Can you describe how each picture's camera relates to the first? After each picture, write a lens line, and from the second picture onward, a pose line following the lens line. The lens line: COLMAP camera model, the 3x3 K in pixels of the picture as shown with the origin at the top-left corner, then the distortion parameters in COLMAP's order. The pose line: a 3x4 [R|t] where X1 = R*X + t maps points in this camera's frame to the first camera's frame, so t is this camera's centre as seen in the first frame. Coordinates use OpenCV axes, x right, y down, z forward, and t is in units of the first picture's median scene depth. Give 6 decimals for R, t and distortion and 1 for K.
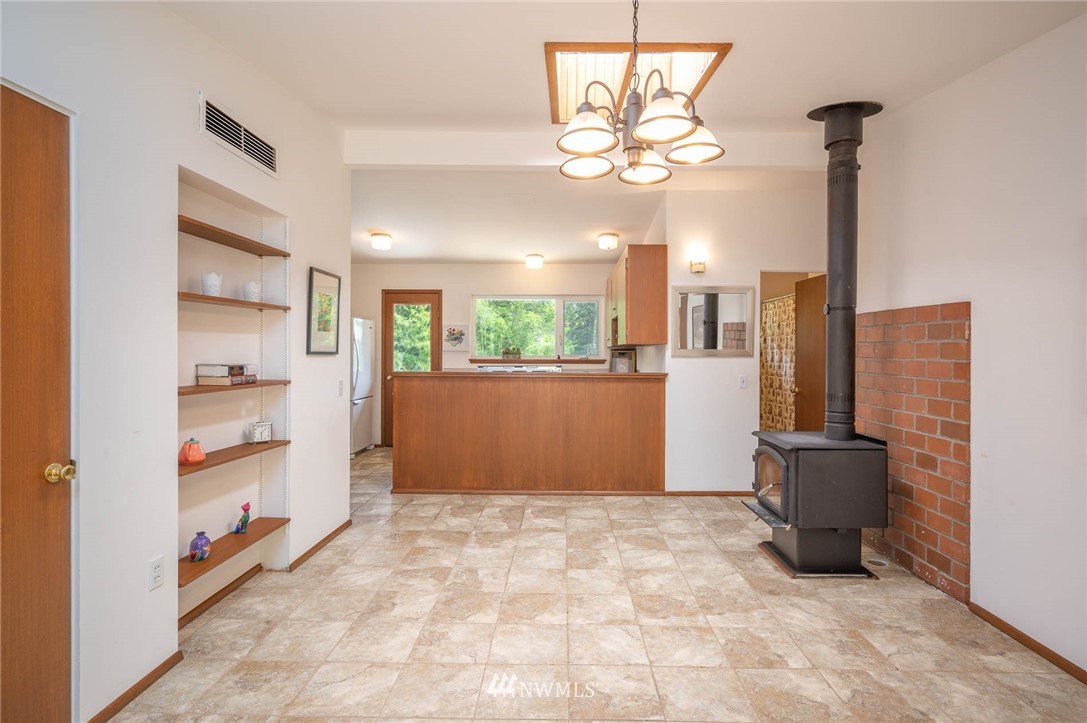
lens RADIAL K [[537.0, 0, 555.2], [0, 537.0, 355.1], [0, 0, 1]] dist [-0.000109, -0.000349]
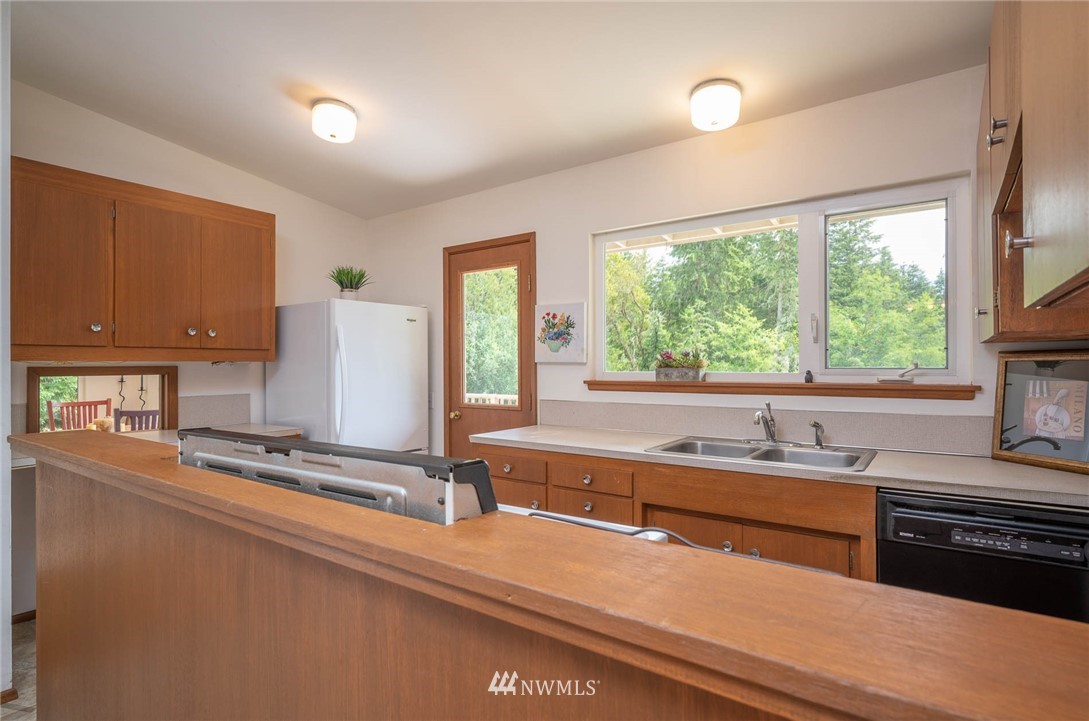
lens RADIAL K [[556.4, 0, 545.5], [0, 556.4, 362.3], [0, 0, 1]] dist [-0.004307, -0.000895]
pose [[0.819706, -0.011609, -0.572666, 0.073118], [0.007622, 0.999927, -0.009362, -0.003401], [0.572733, 0.003309, 0.819735, 0.607976]]
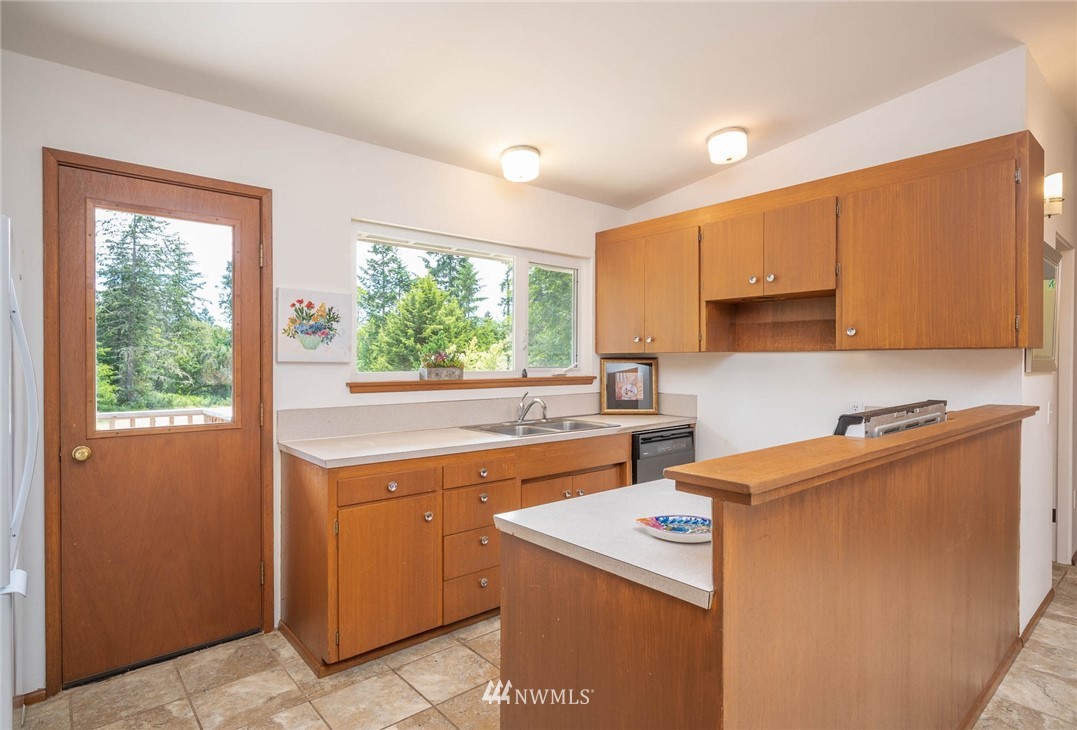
lens RADIAL K [[567.3, 0, 556.2], [0, 567.3, 362.6], [0, 0, 1]] dist [0.001454, -0.000081]
pose [[0.743447, -0.006954, 0.668759, -0.322505], [0.005388, 0.999976, 0.004409, -0.008084], [-0.668773, 0.000326, 0.743467, 0.594573]]
